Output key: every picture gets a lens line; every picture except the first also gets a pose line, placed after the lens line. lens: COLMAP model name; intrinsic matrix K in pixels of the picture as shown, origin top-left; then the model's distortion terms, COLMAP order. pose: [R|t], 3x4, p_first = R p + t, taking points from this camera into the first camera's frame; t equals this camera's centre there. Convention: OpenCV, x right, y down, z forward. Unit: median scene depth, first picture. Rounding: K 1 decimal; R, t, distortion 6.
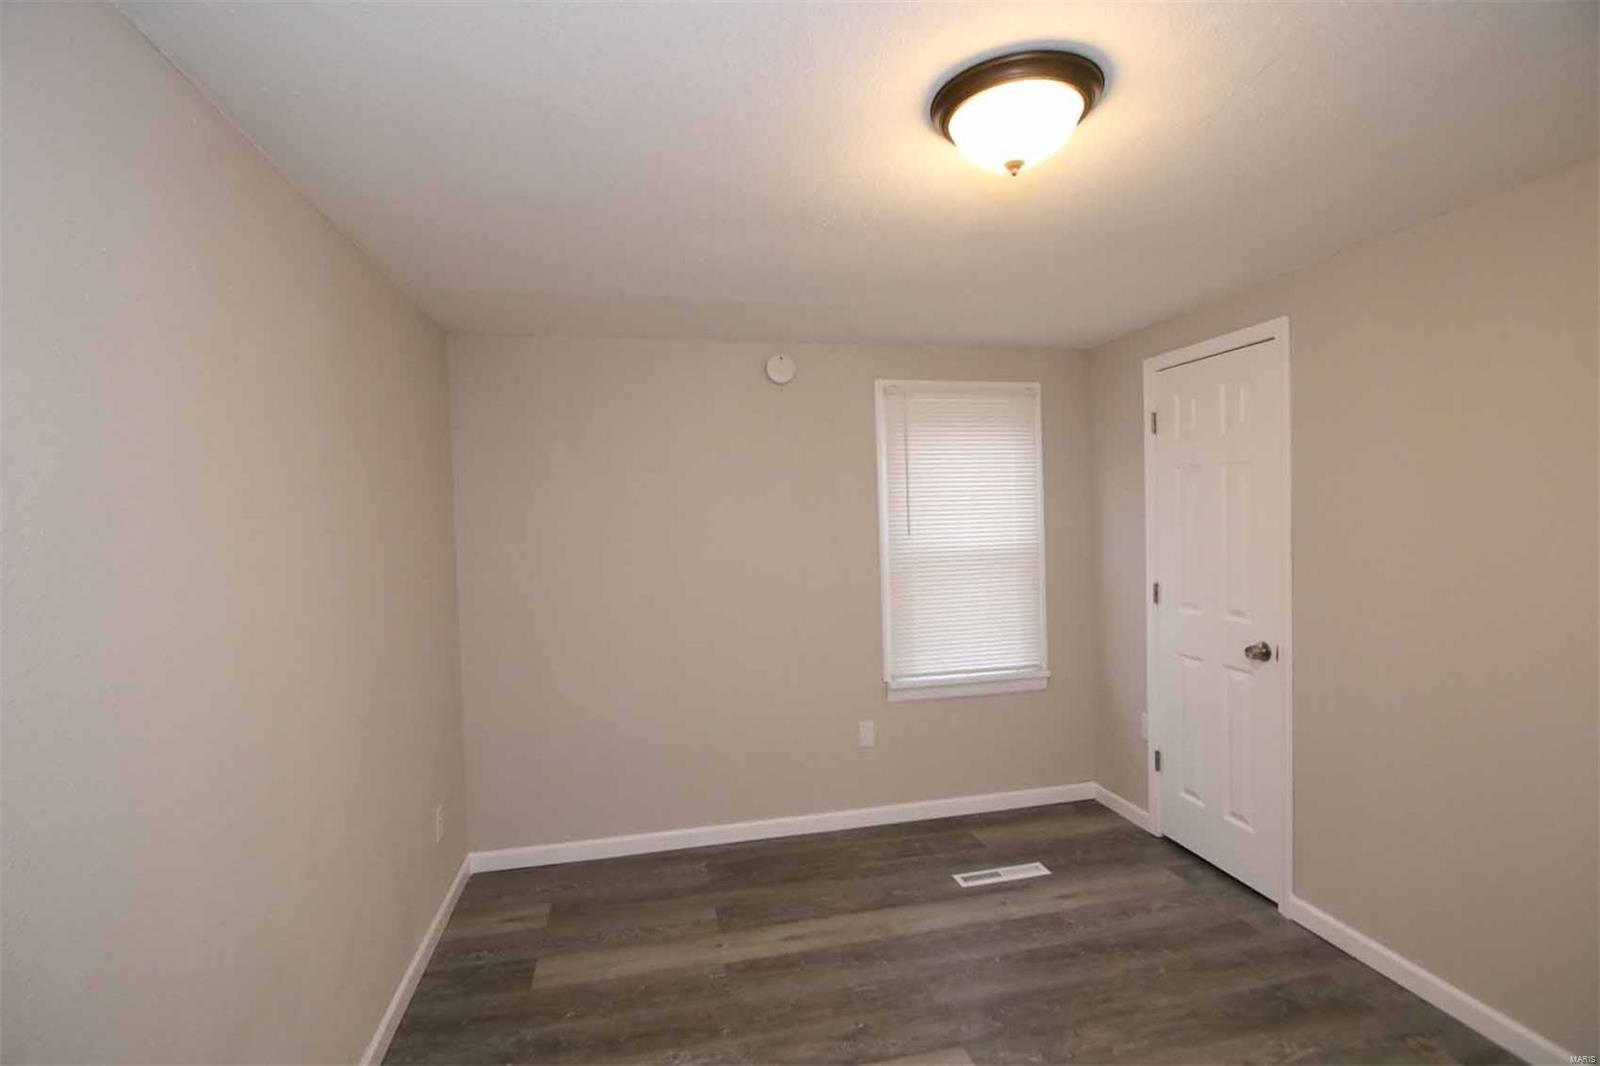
lens RADIAL K [[729.5, 0, 786.7], [0, 729.5, 529.8], [0, 0, 1]] dist [-0.013313, 0.000200]
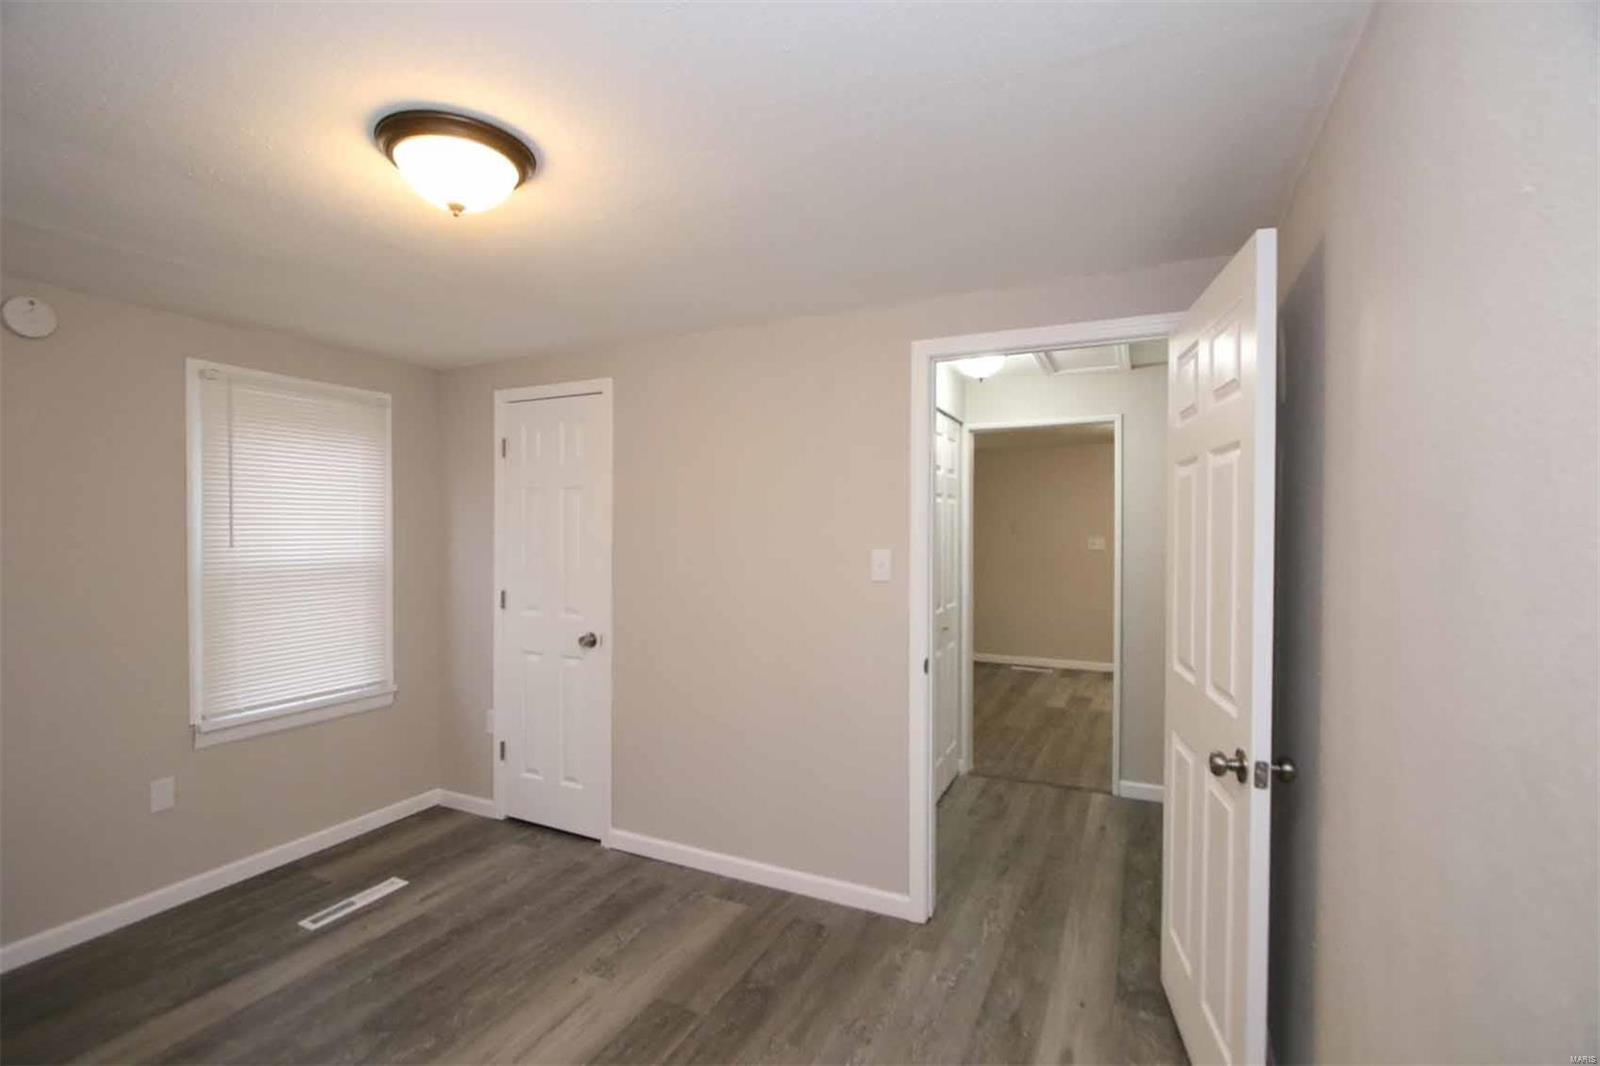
lens RADIAL K [[729.5, 0, 786.7], [0, 729.5, 529.8], [0, 0, 1]] dist [-0.013313, 0.000200]
pose [[0.616924, 0.024919, 0.786628, -0.119037], [-0.002096, 0.999547, -0.030020, 0.013780], [-0.787020, 0.016871, 0.616697, -0.041457]]
